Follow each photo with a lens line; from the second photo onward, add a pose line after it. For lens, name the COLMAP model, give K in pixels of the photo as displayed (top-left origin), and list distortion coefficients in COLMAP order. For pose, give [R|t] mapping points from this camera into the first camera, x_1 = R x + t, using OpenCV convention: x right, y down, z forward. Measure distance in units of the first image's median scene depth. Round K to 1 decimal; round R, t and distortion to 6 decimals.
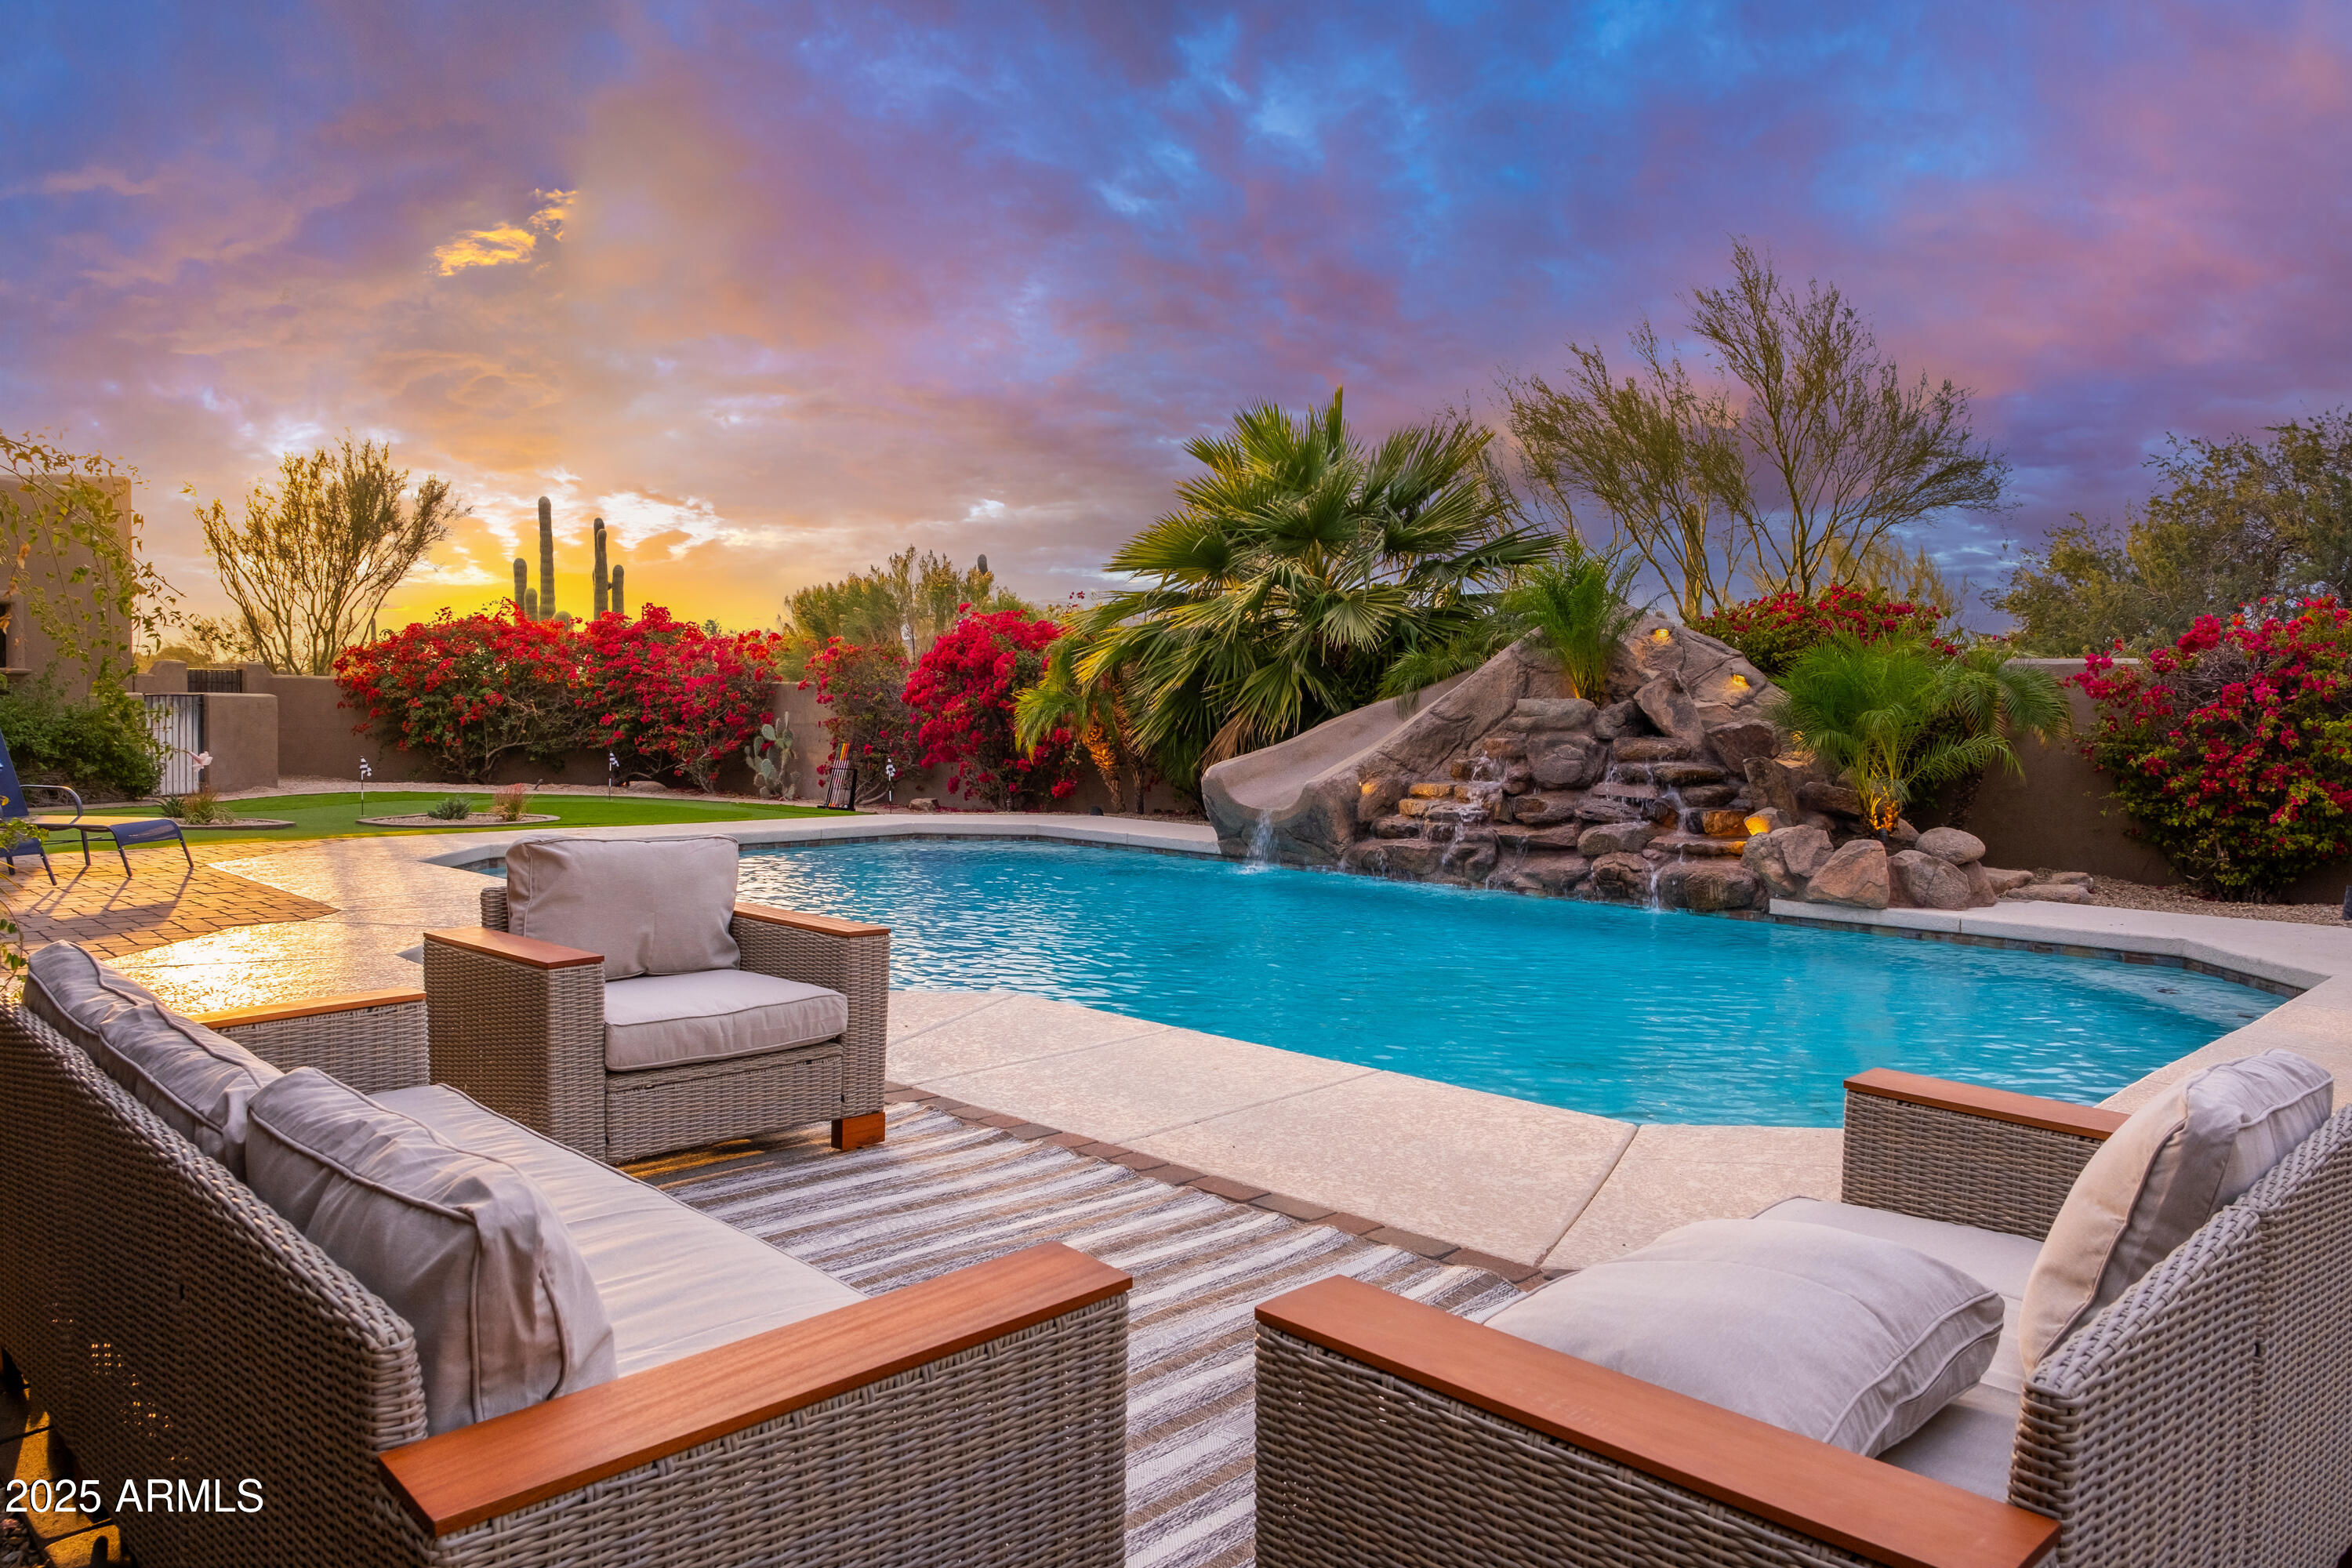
lens RADIAL K [[1618.0, 0, 1176.0], [0, 1618.0, 784.0], [0, 0, 1]] dist [-0.004141, -0.001108]
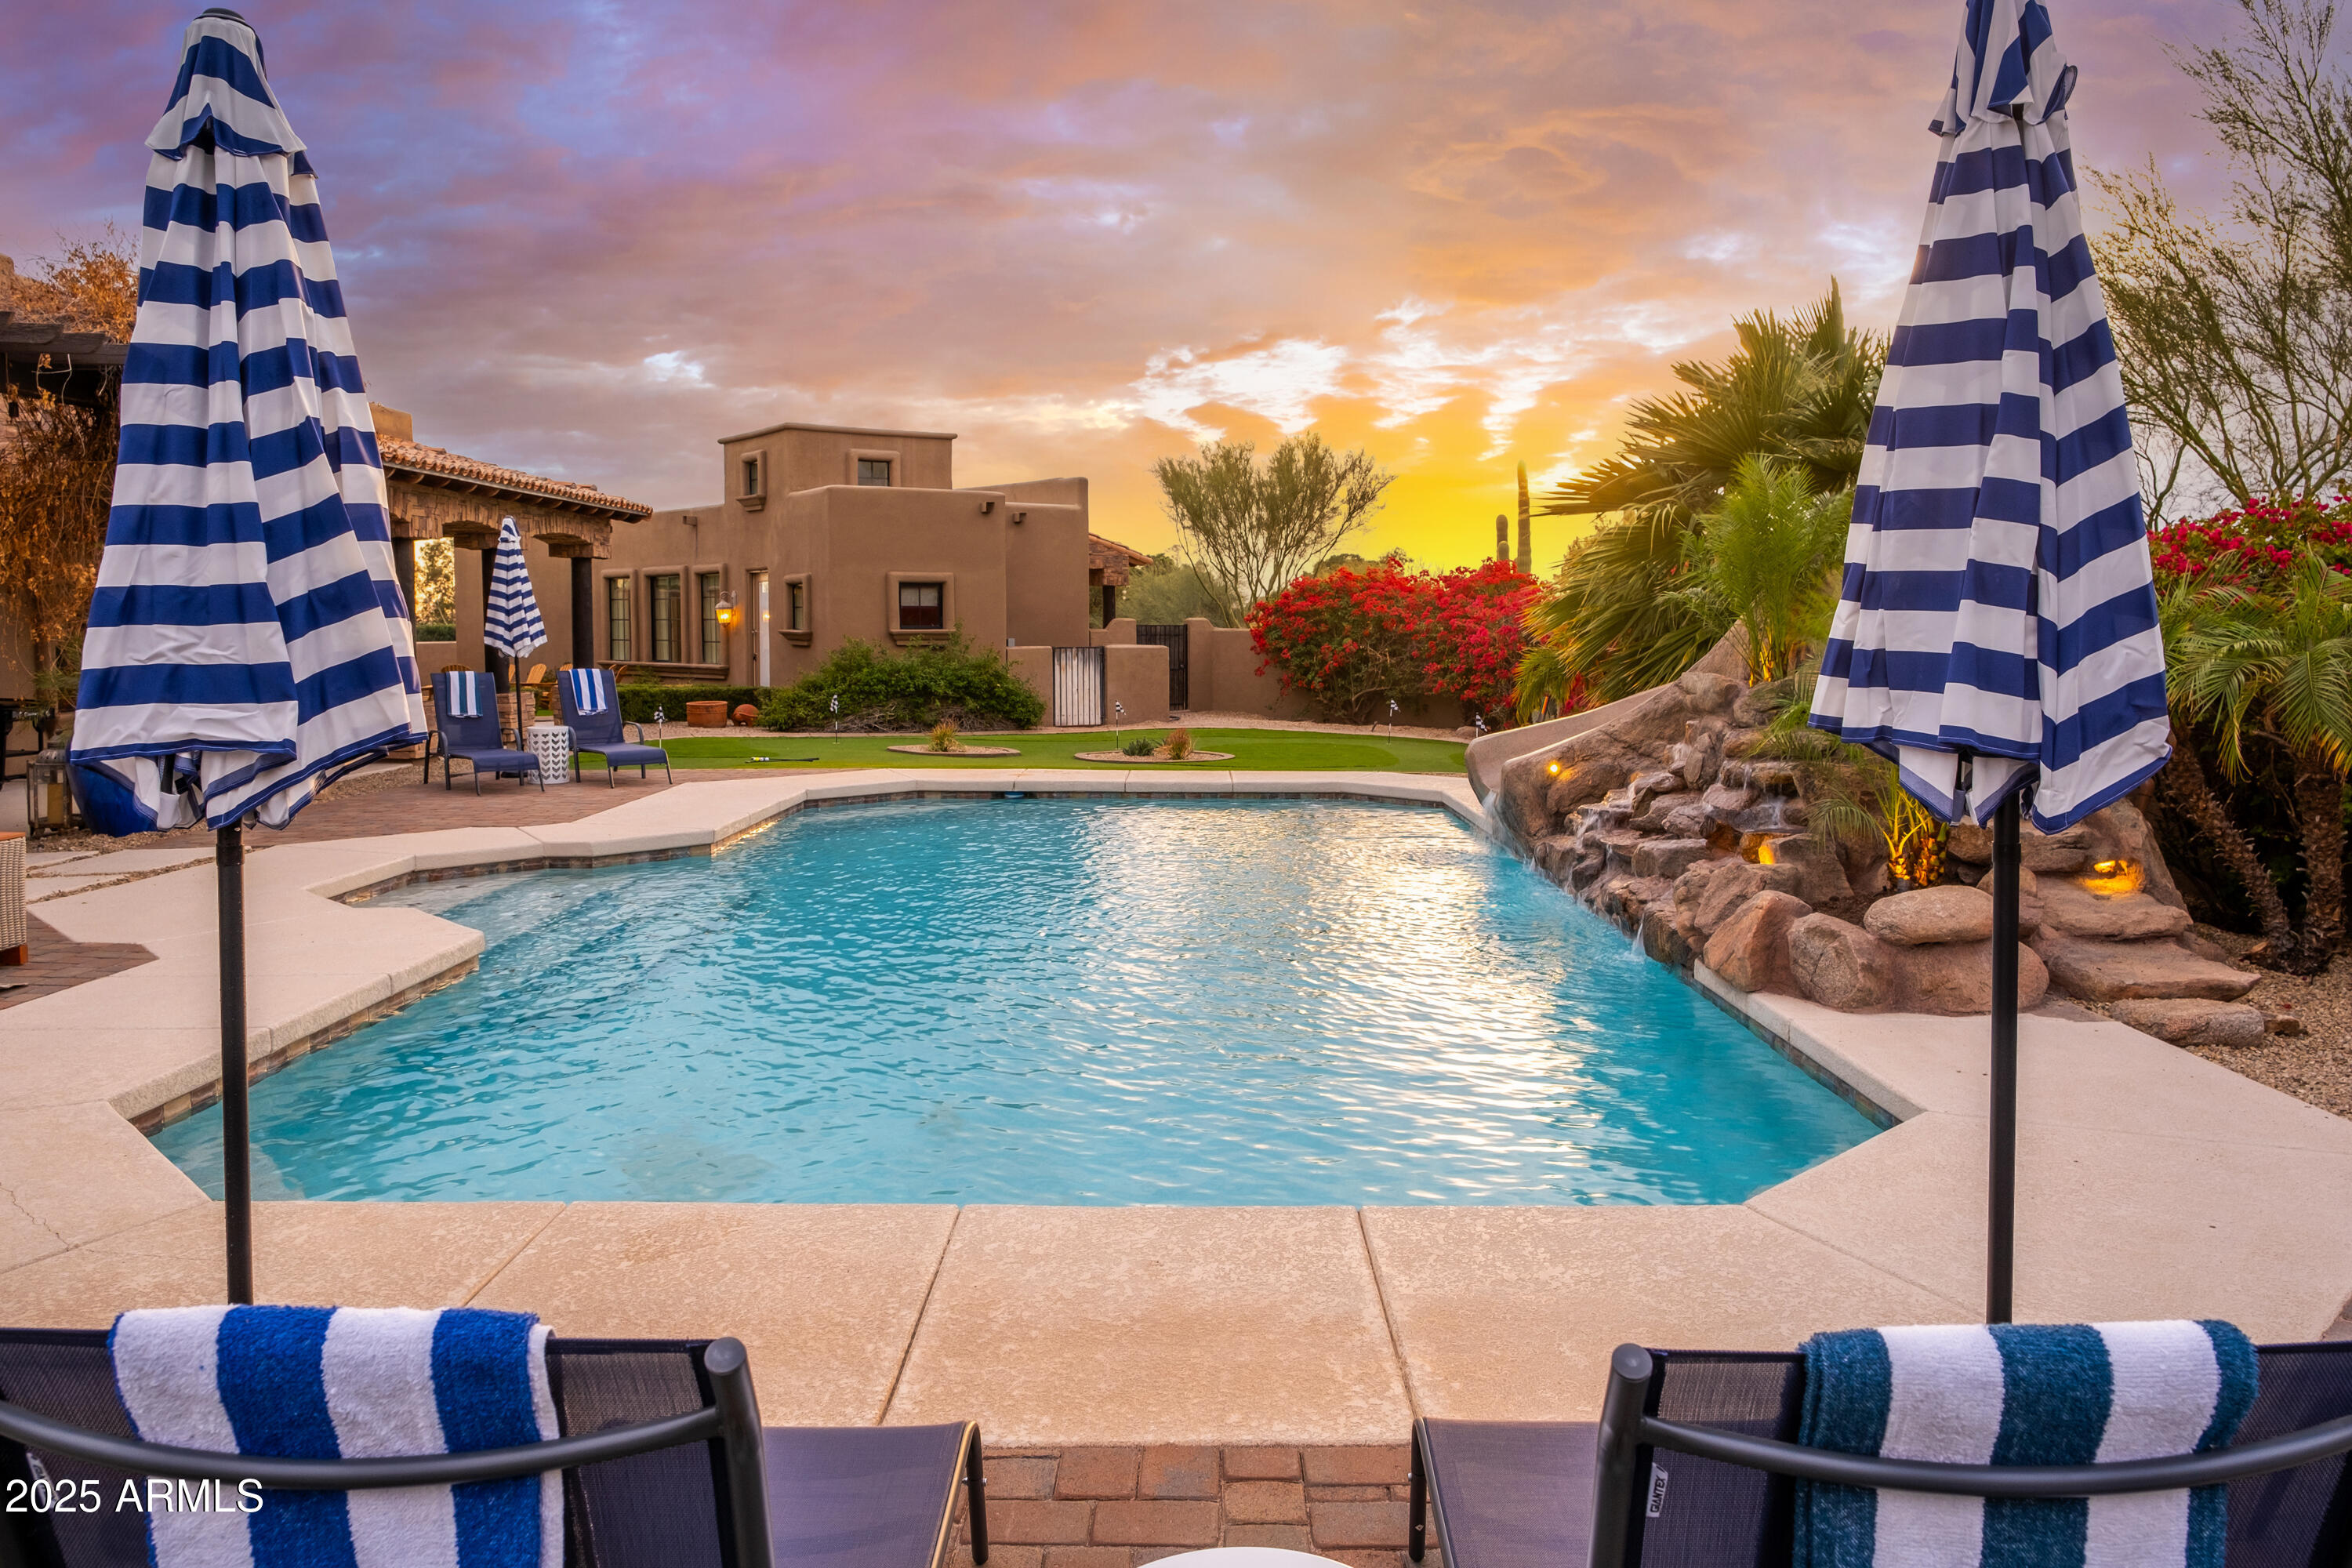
lens RADIAL K [[1599.6, 0, 1180.7], [0, 1599.6, 736.1], [0, 0, 1]] dist [-0.002173, -0.001786]
pose [[0.717701, 0.039444, -0.695234, 0.570804], [-0.031942, 0.999208, 0.023716, -0.031358], [0.695619, 0.005186, 0.718392, 0.268549]]
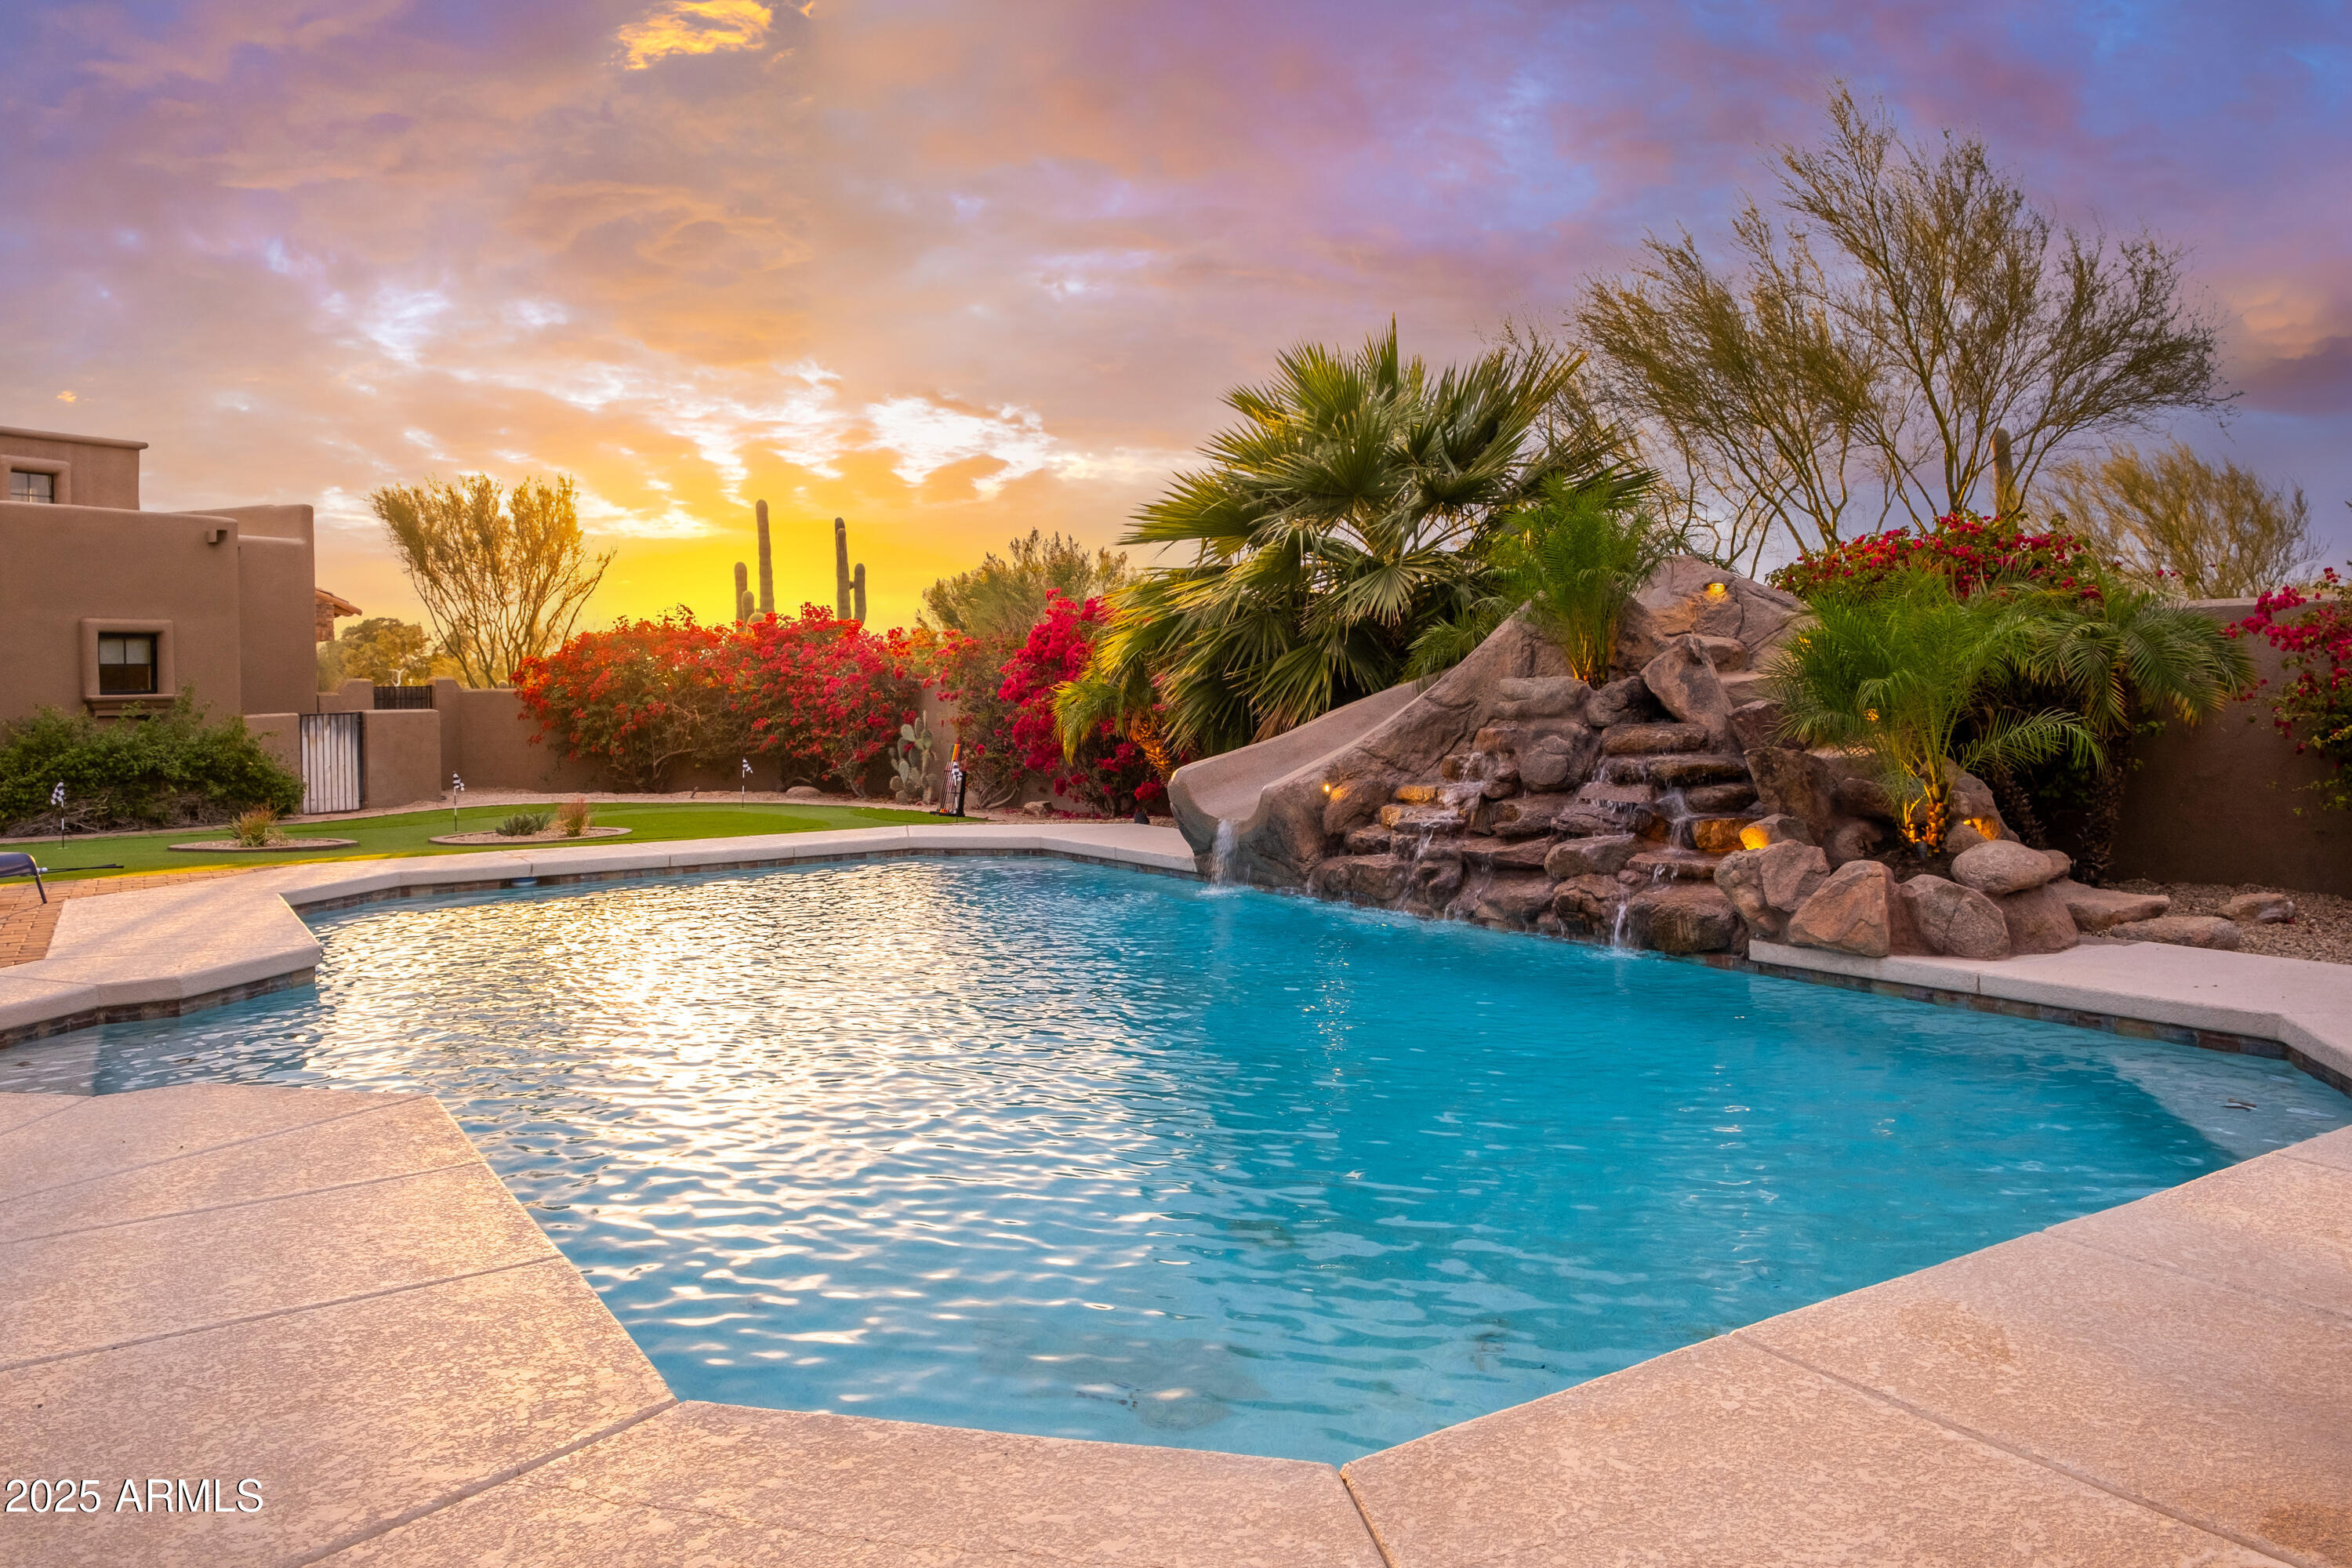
lens RADIAL K [[1683.9, 0, 1154.3], [0, 1683.9, 708.3], [0, 0, 1]] dist [-0.006784, 0.000091]
pose [[0.973760, -0.030760, -0.225490, 0.228882], [0.022482, 0.998979, -0.039189, -0.009225], [0.226466, 0.033091, 0.973457, 0.149309]]
